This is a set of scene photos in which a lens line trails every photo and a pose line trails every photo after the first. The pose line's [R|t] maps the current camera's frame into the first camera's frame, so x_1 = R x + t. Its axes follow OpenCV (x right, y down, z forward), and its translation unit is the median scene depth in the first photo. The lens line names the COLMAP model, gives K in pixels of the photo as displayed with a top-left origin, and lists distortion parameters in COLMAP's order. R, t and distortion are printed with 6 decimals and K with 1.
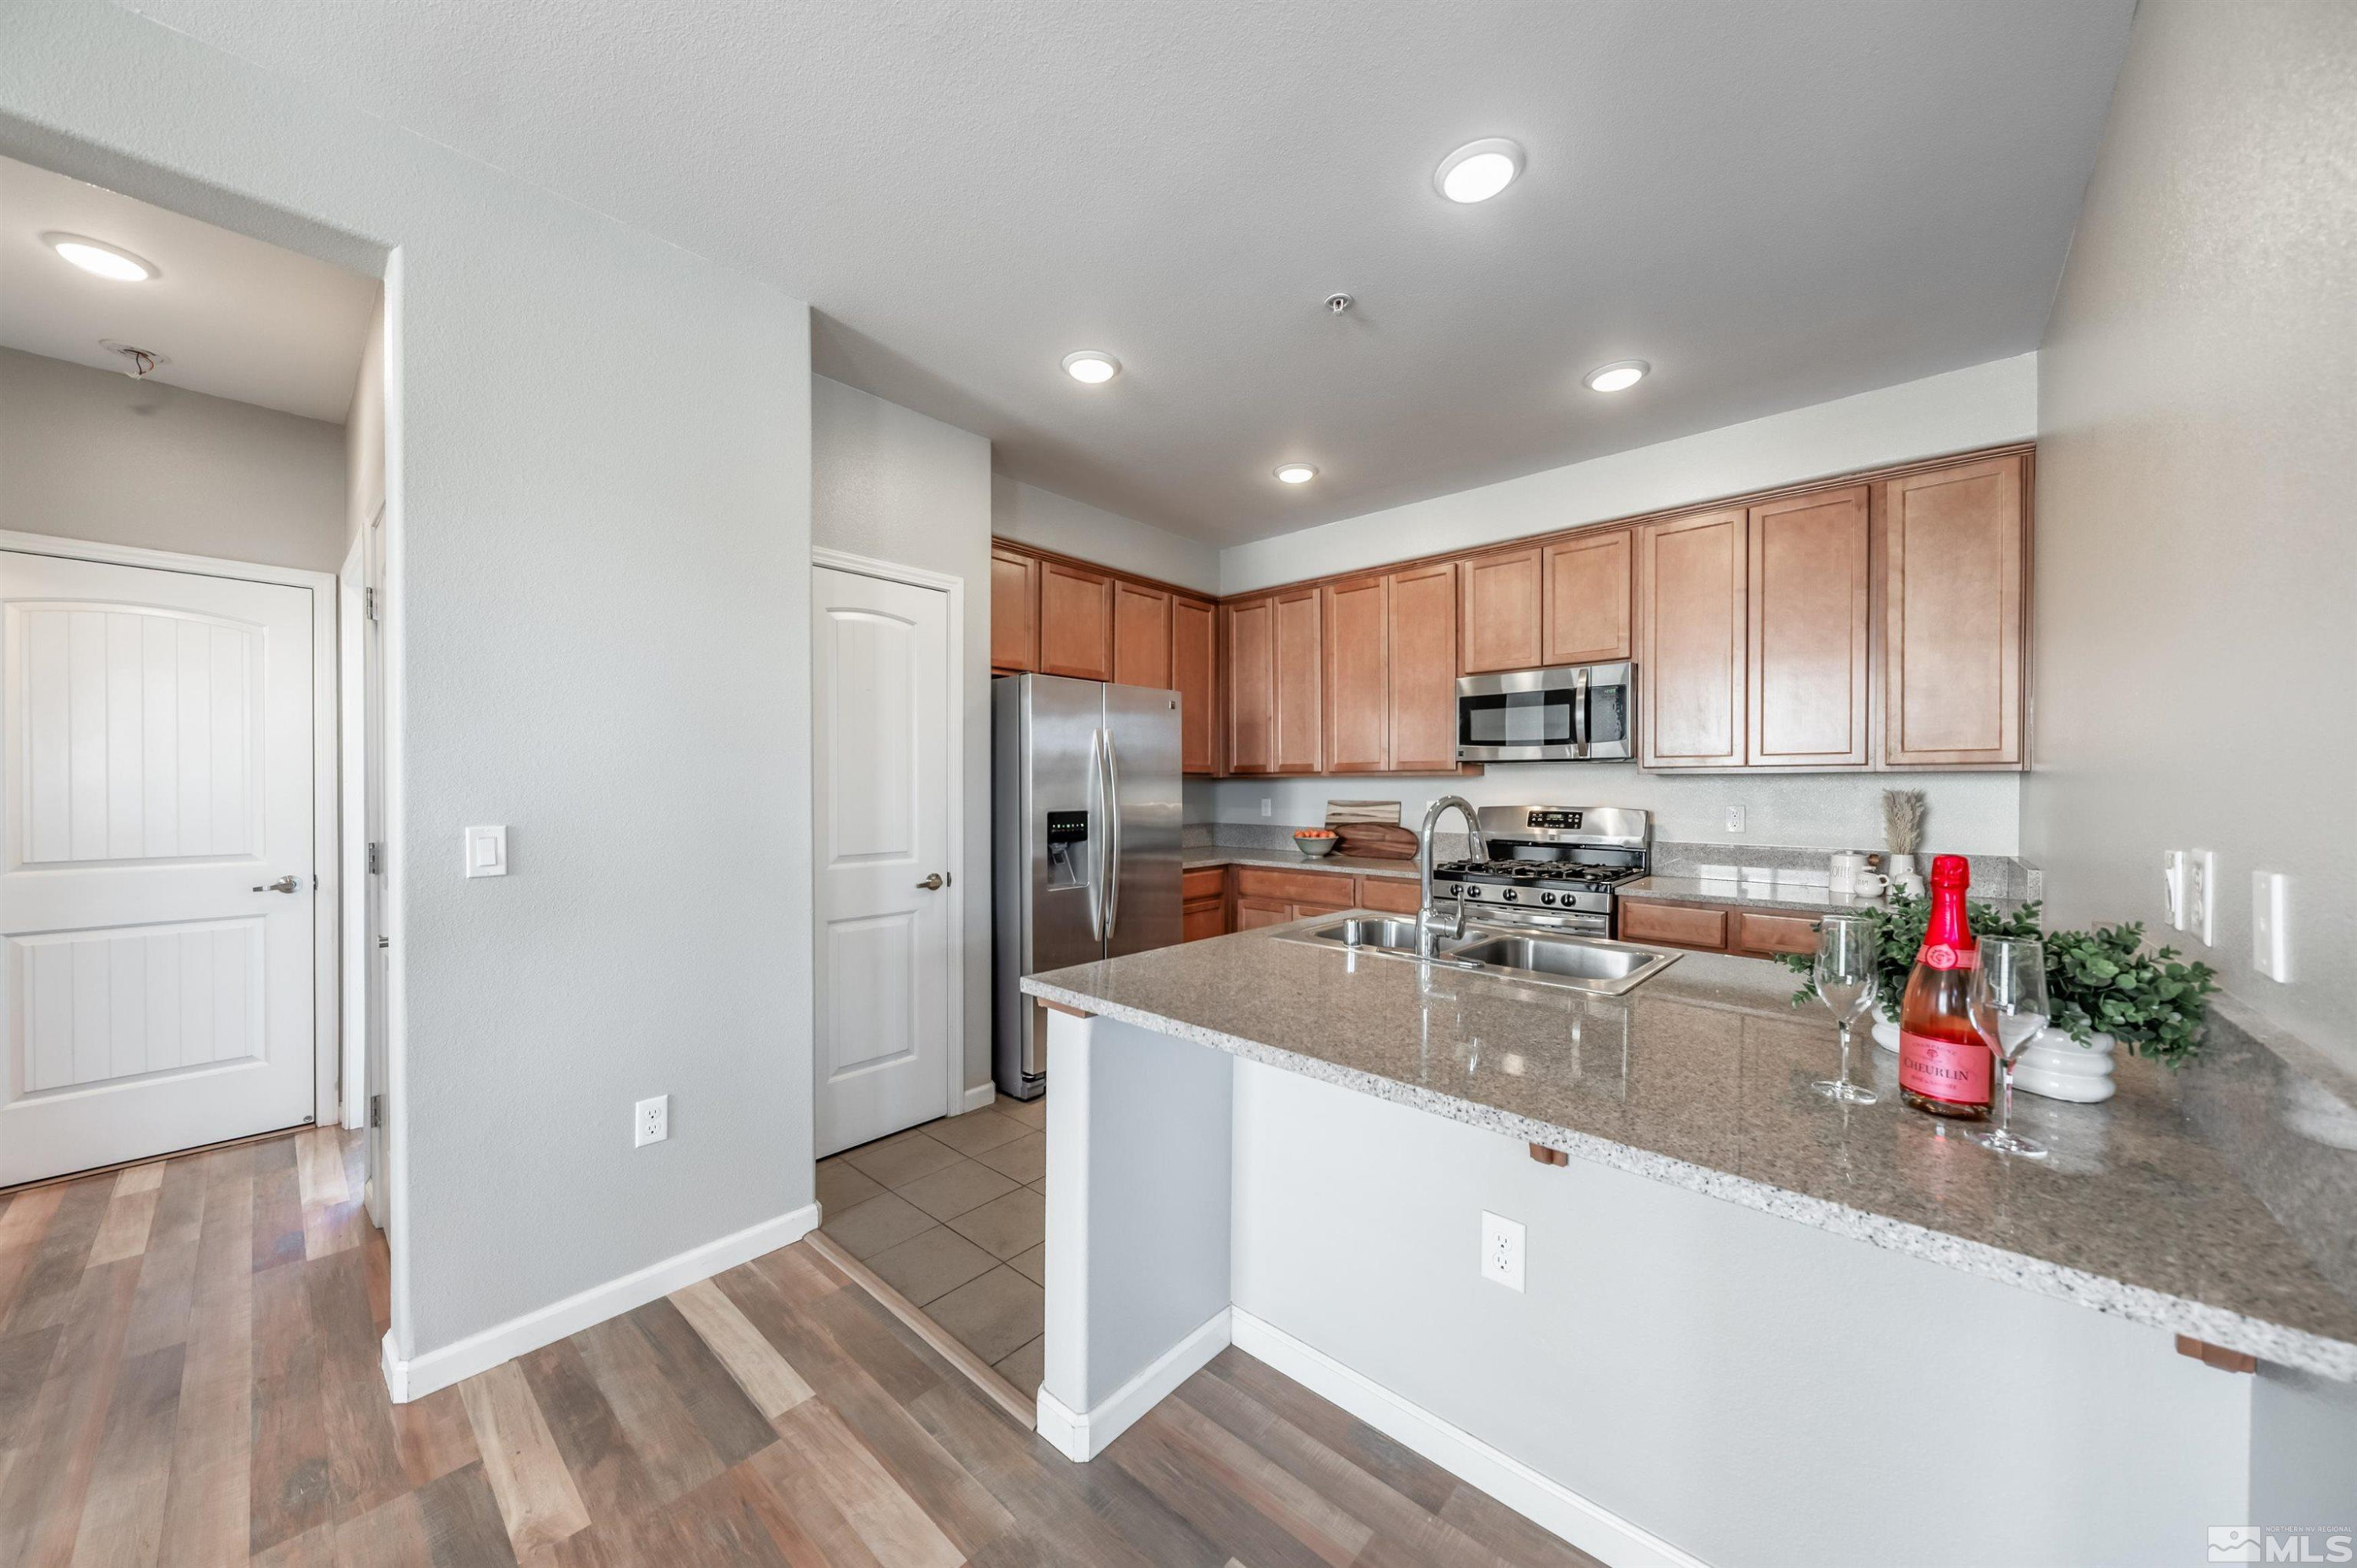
lens RADIAL K [[818.2, 0, 1167.3], [0, 818.2, 790.5], [0, 0, 1]] dist [0.011267, -0.003739]
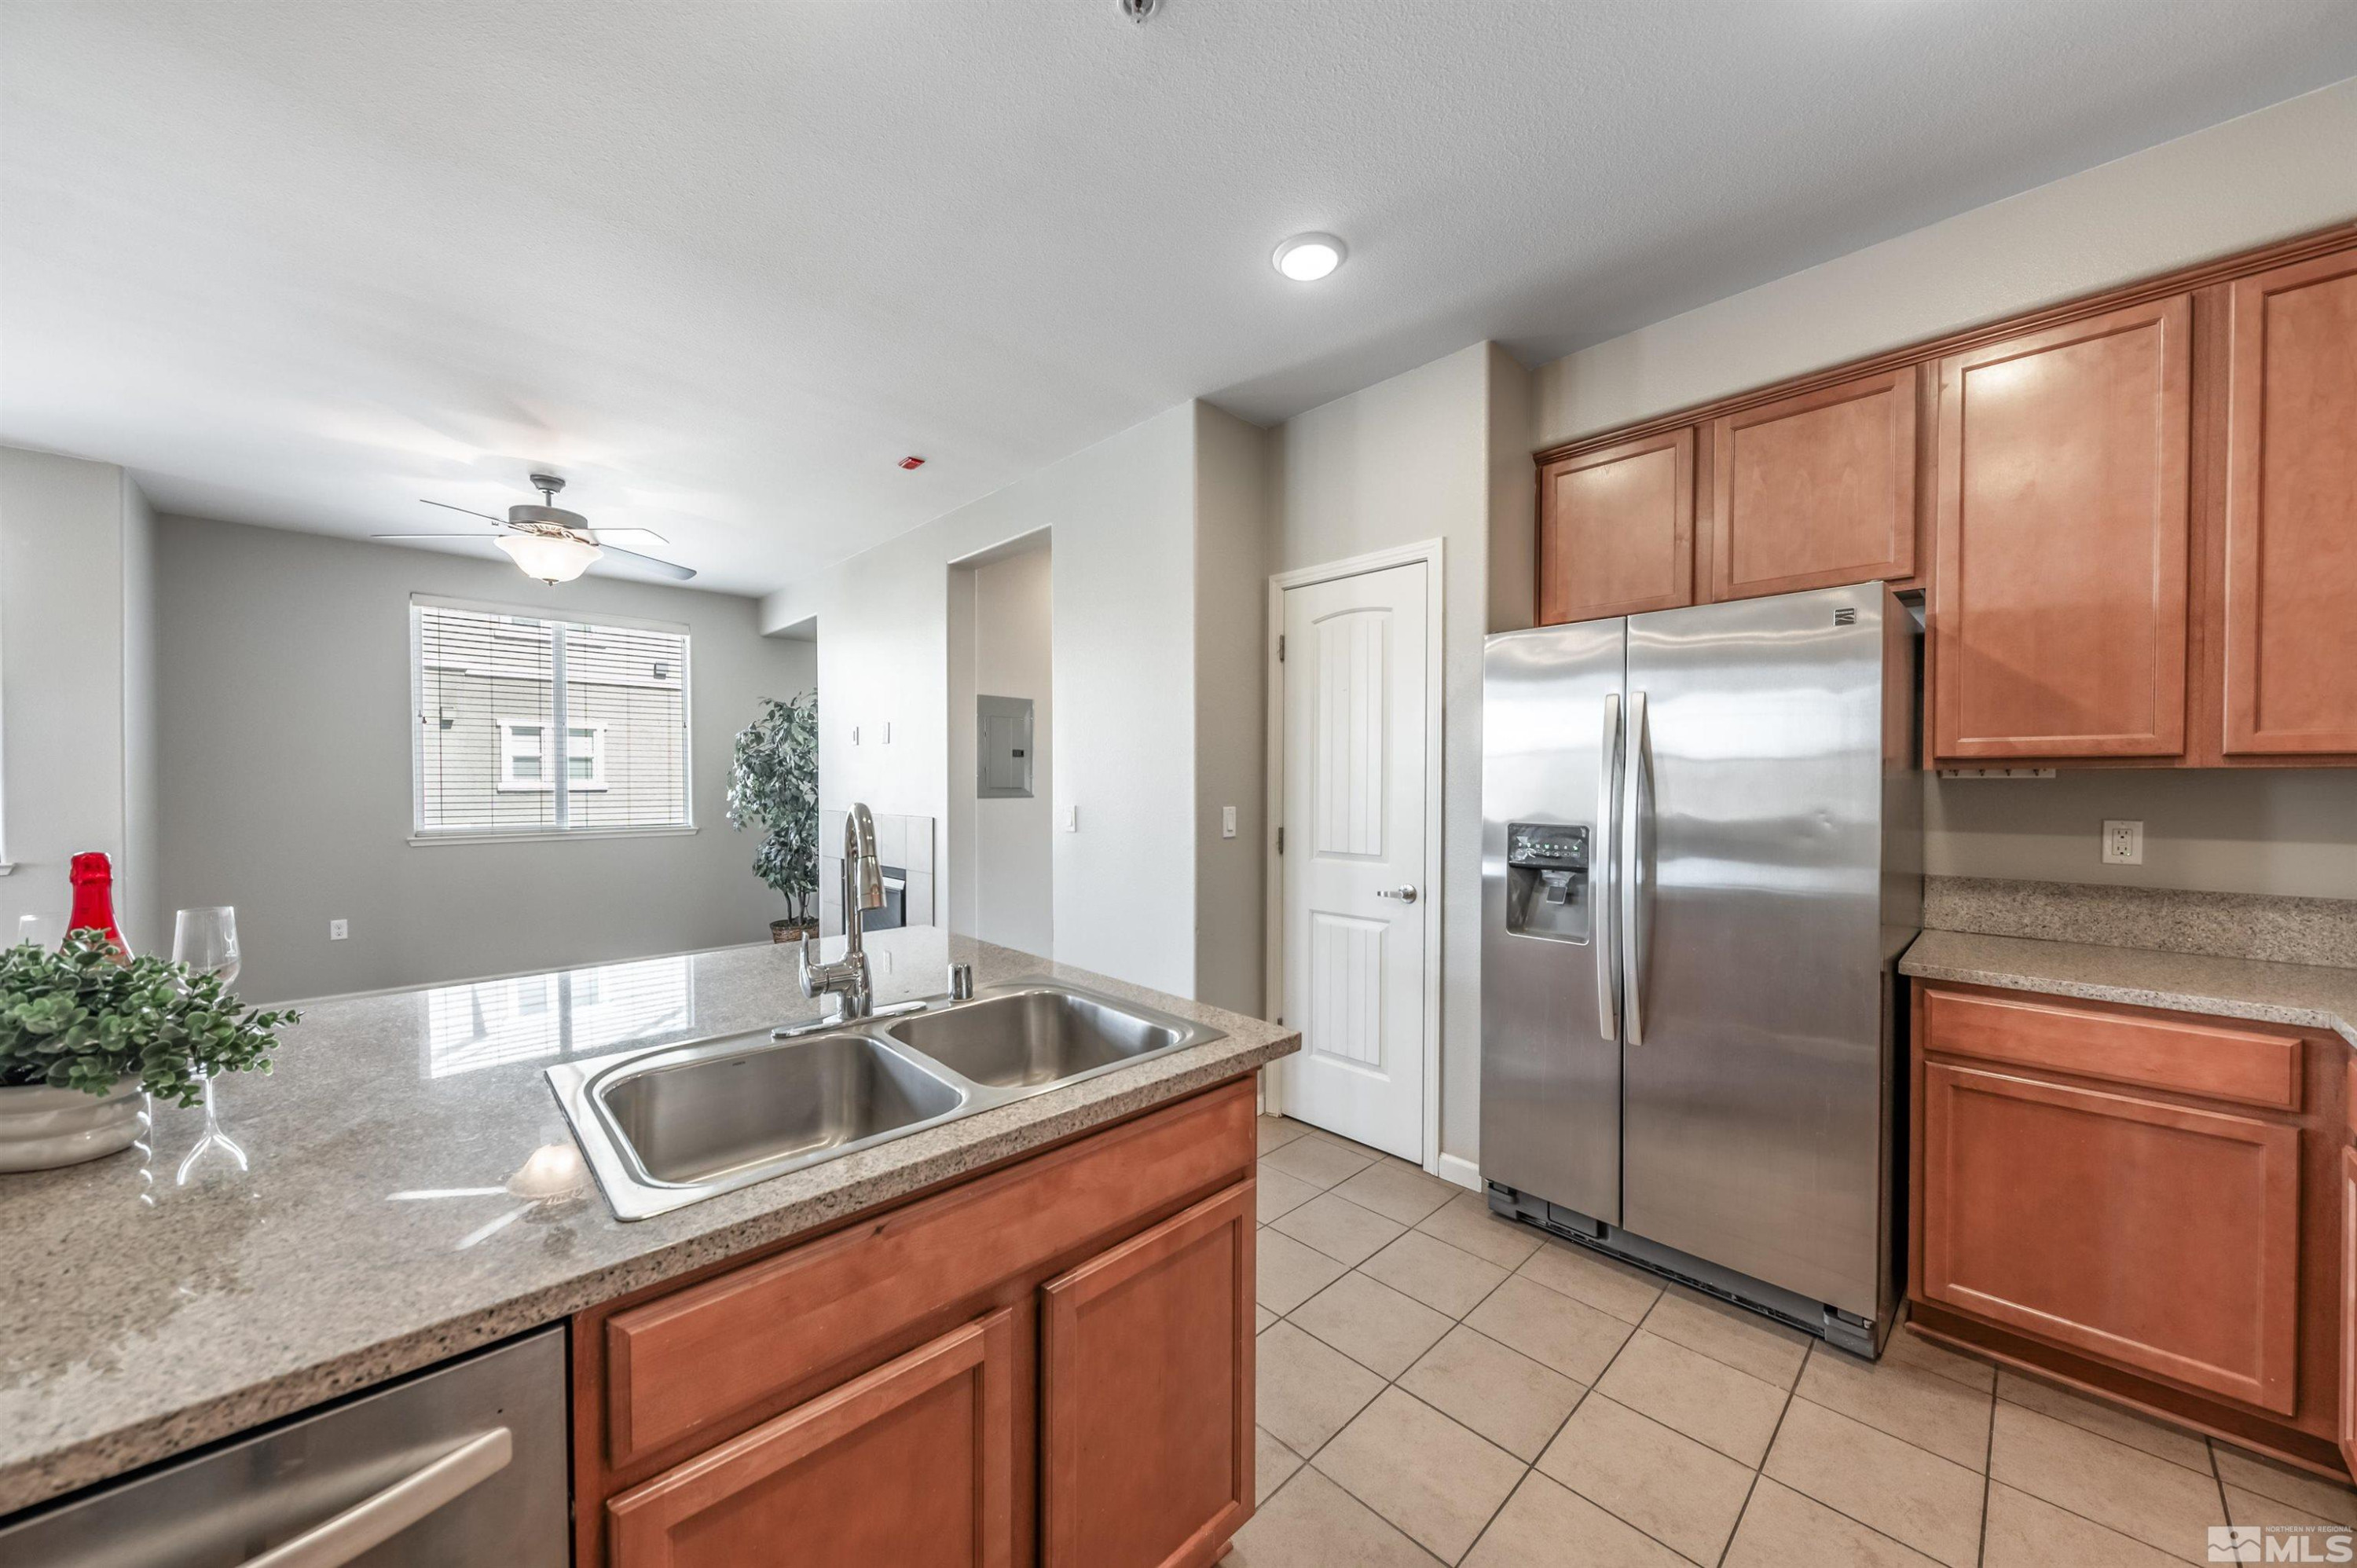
lens RADIAL K [[818.2, 0, 1167.3], [0, 818.2, 790.5], [0, 0, 1]] dist [0.011267, -0.003739]
pose [[-0.071421, 0.012520, -0.997368, 0.621163], [-0.008313, 0.999879, 0.013147, -0.010110], [0.997412, 0.009230, -0.071308, 0.801665]]
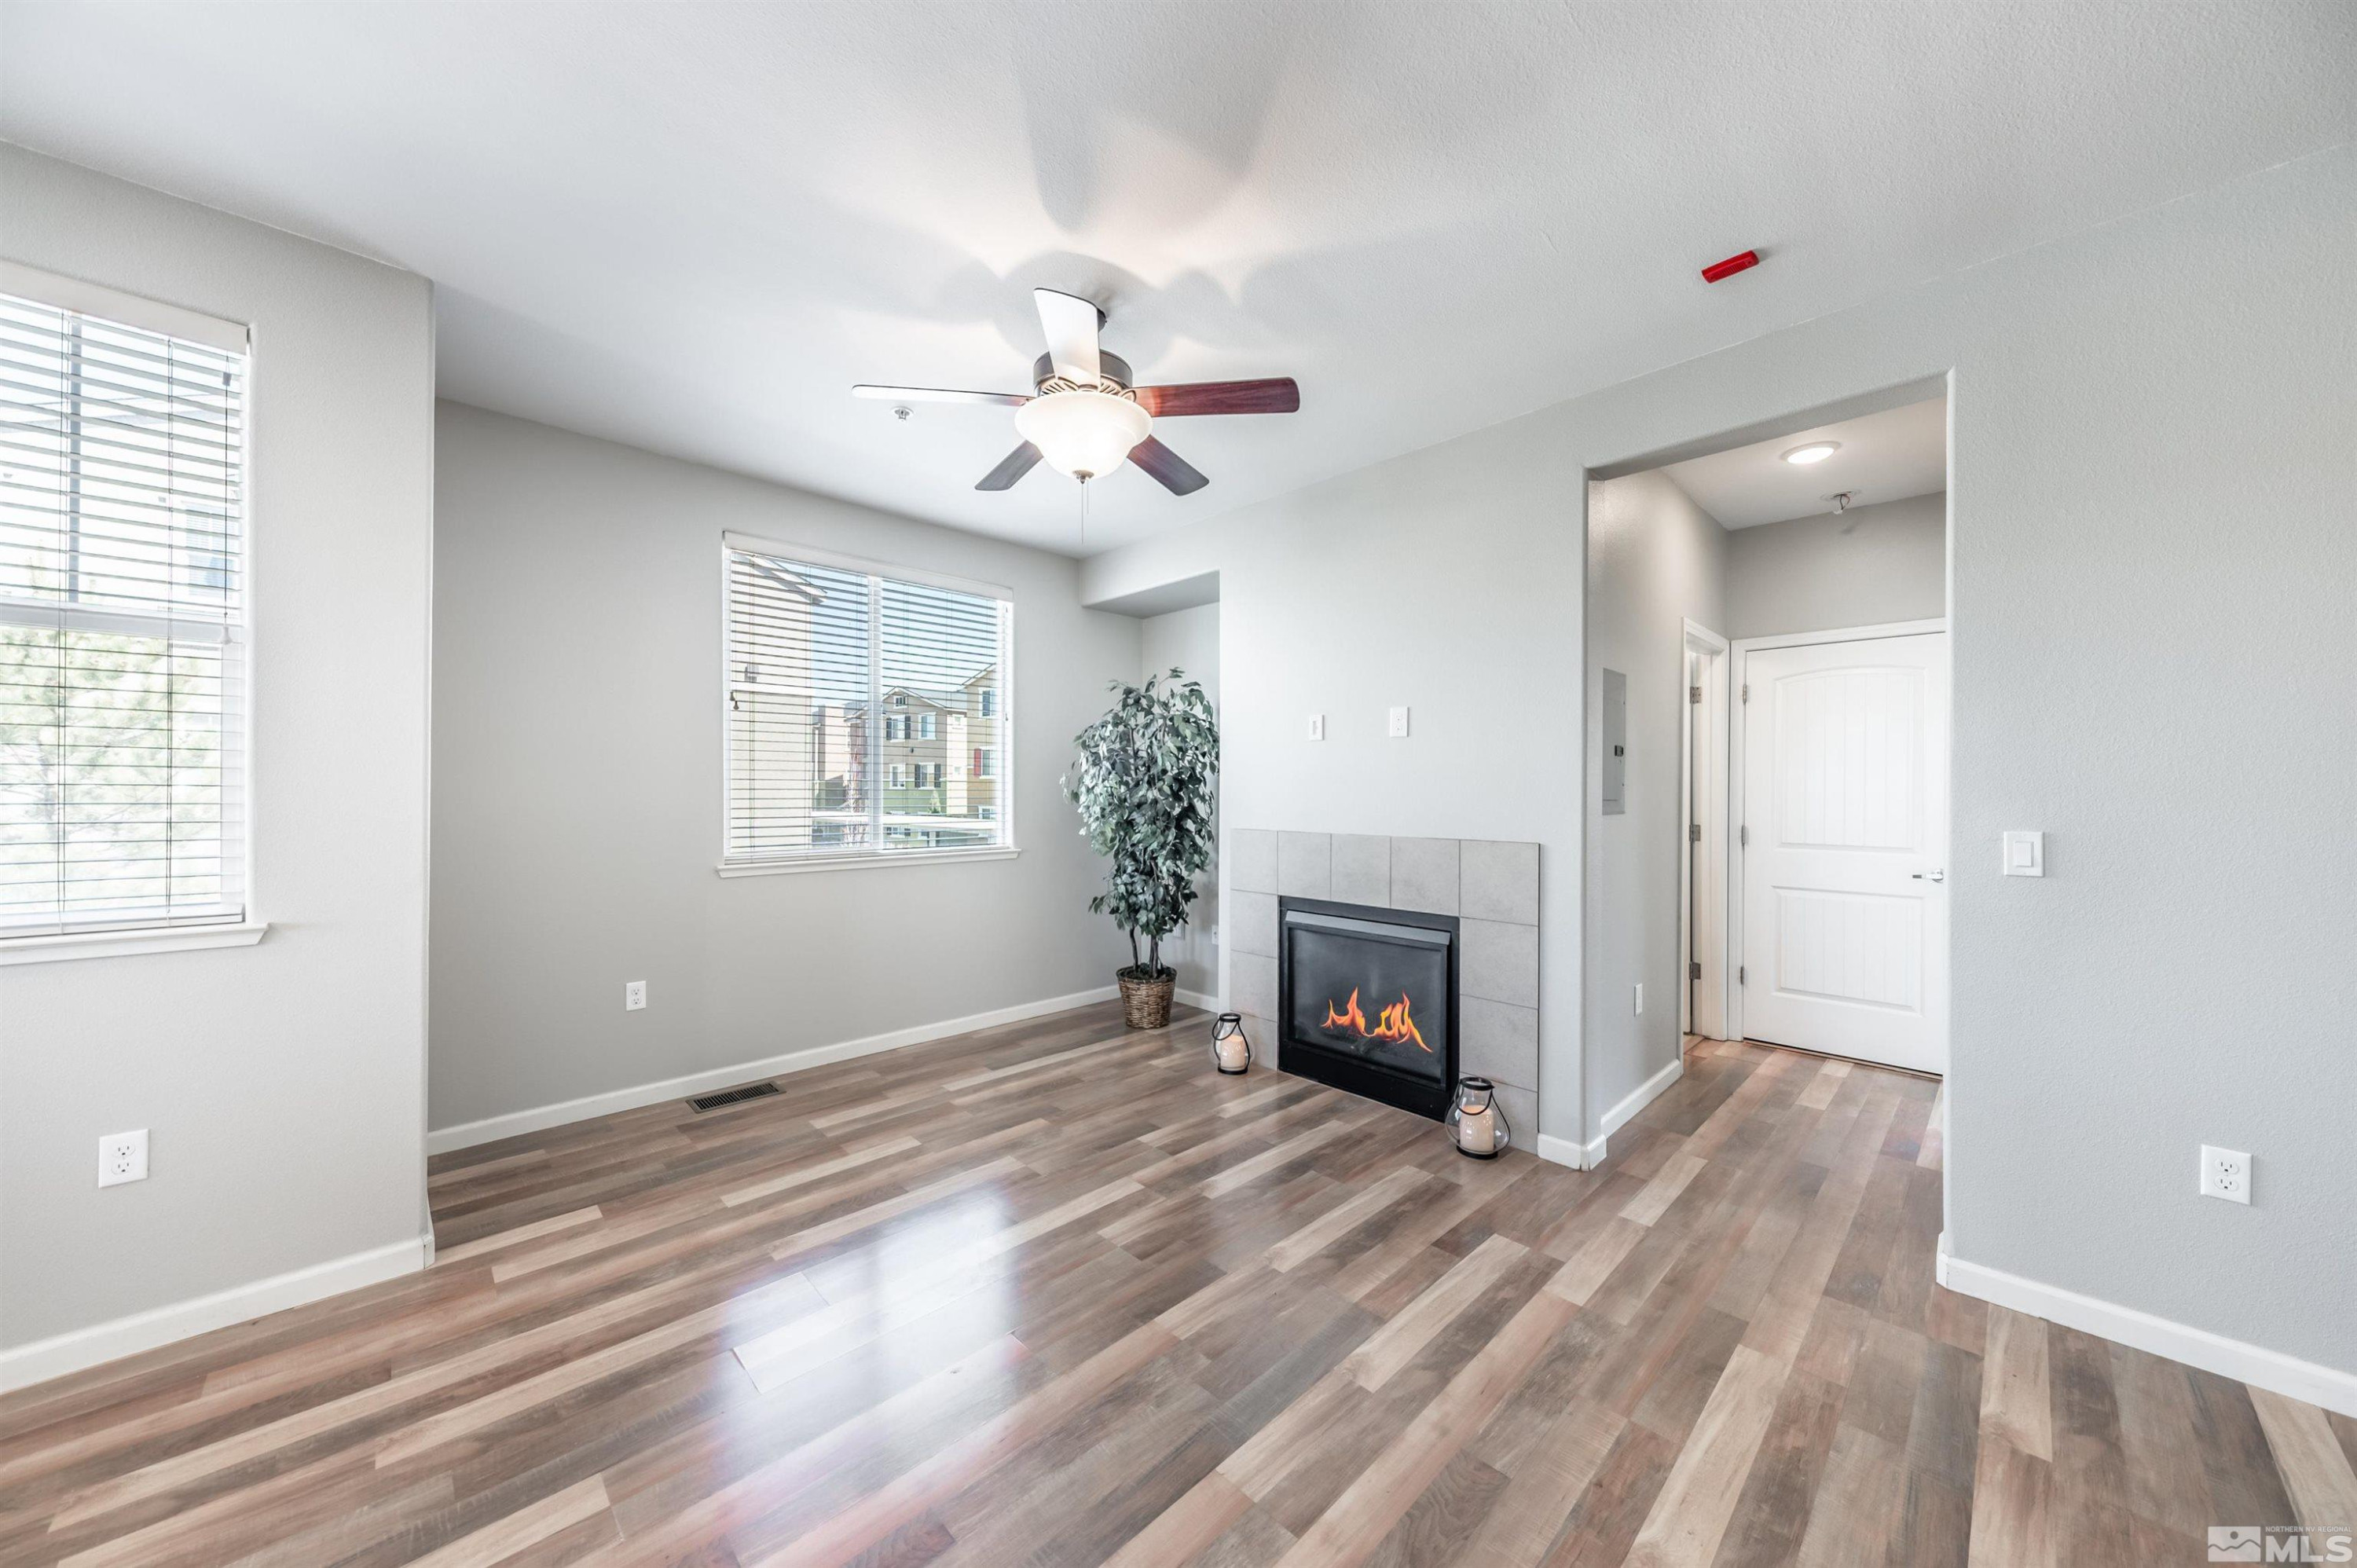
lens RADIAL K [[795.5, 0, 1174.7], [0, 795.5, 793.1], [0, 0, 1]] dist [-0.001590, -0.000298]
pose [[-0.074843, 0.003494, -0.997189, 0.204830], [-0.011938, 0.999919, 0.004400, -0.000141], [0.997124, 0.012233, -0.074795, -0.048361]]
